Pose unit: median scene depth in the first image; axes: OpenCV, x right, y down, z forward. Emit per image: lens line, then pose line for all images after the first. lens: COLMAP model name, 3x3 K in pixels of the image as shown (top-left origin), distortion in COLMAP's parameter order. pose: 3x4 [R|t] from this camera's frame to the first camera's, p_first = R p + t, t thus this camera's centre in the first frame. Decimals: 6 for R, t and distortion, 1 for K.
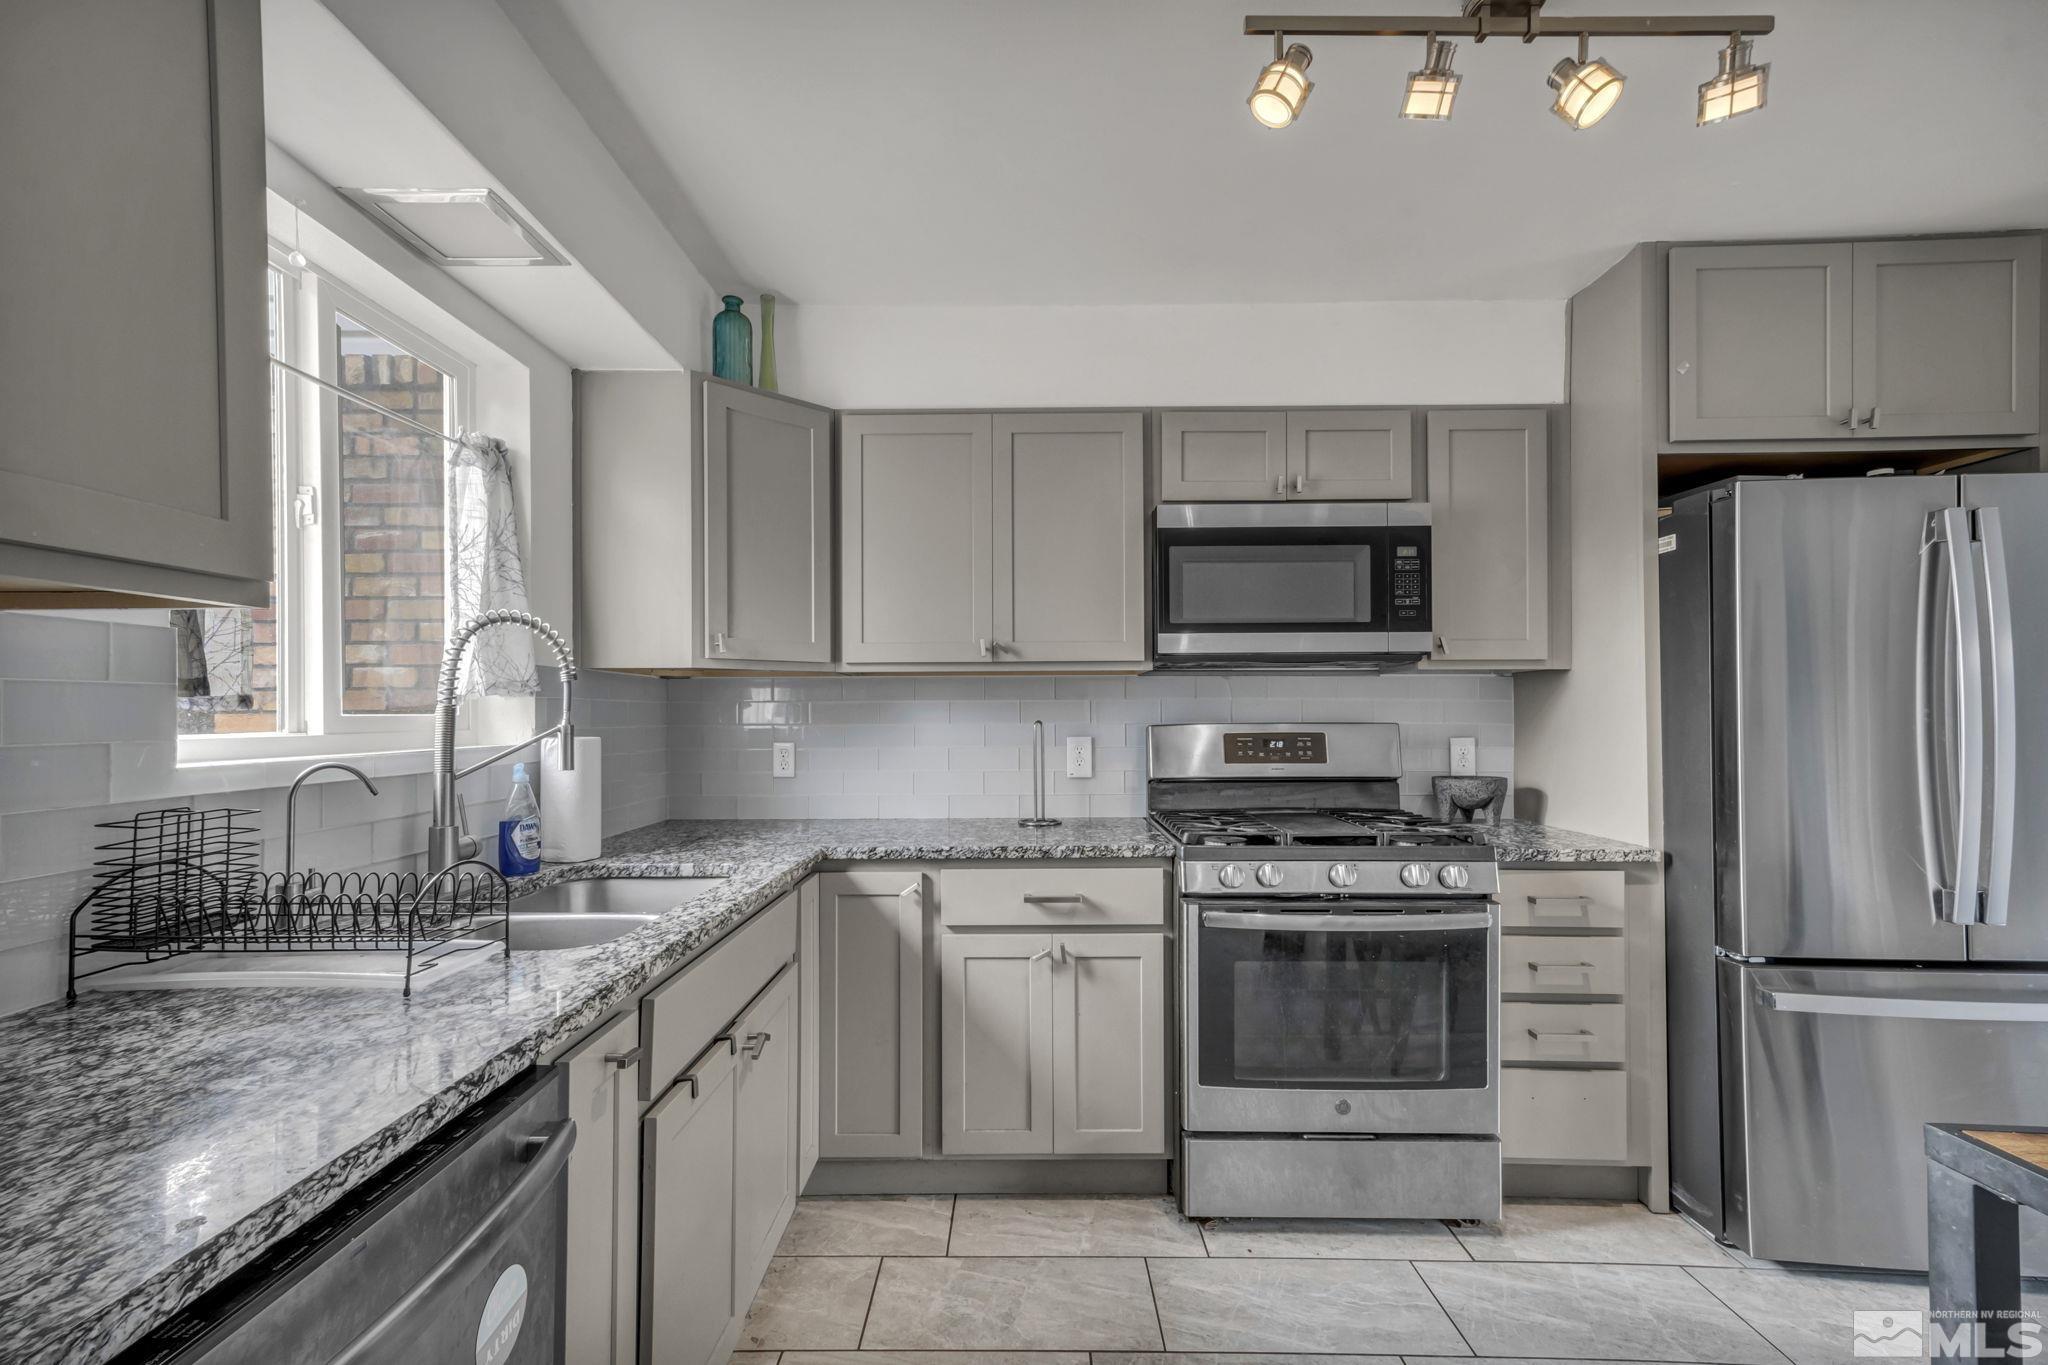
lens RADIAL K [[910.3, 0, 1019.2], [0, 910.3, 686.8], [0, 0, 1]] dist [0.008784, 0.006008]
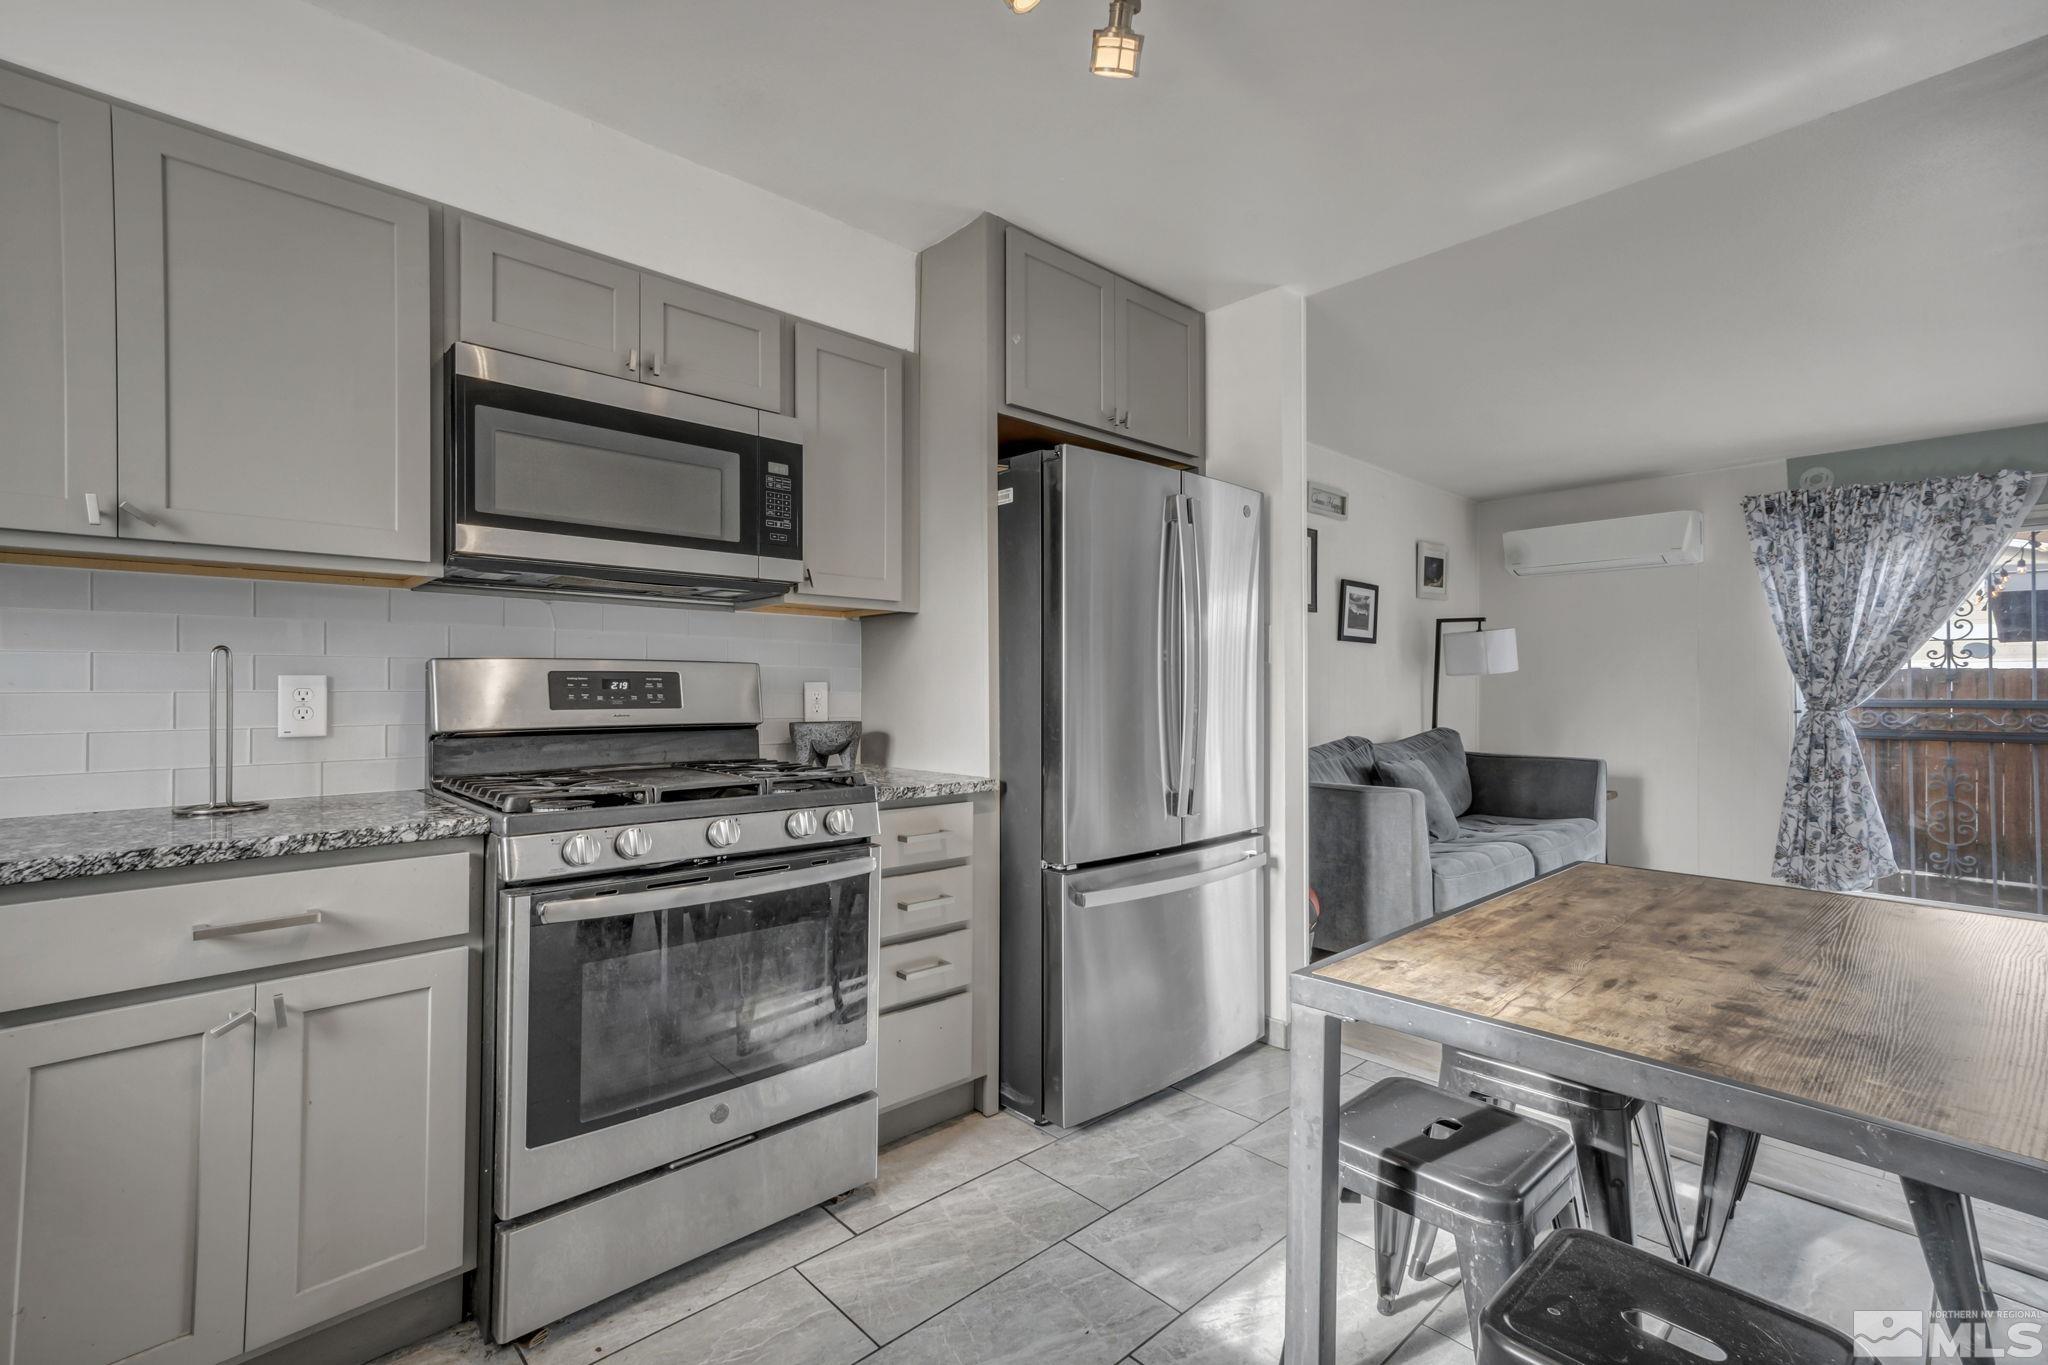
lens RADIAL K [[910.3, 0, 1018.3], [0, 910.3, 681.2], [0, 0, 1]] dist [0.008784, 0.006008]
pose [[0.724130, 0.011207, 0.689573, -0.020413], [-0.021306, 0.999754, 0.006126, 0.056347], [-0.689335, -0.019129, 0.724191, 0.212190]]
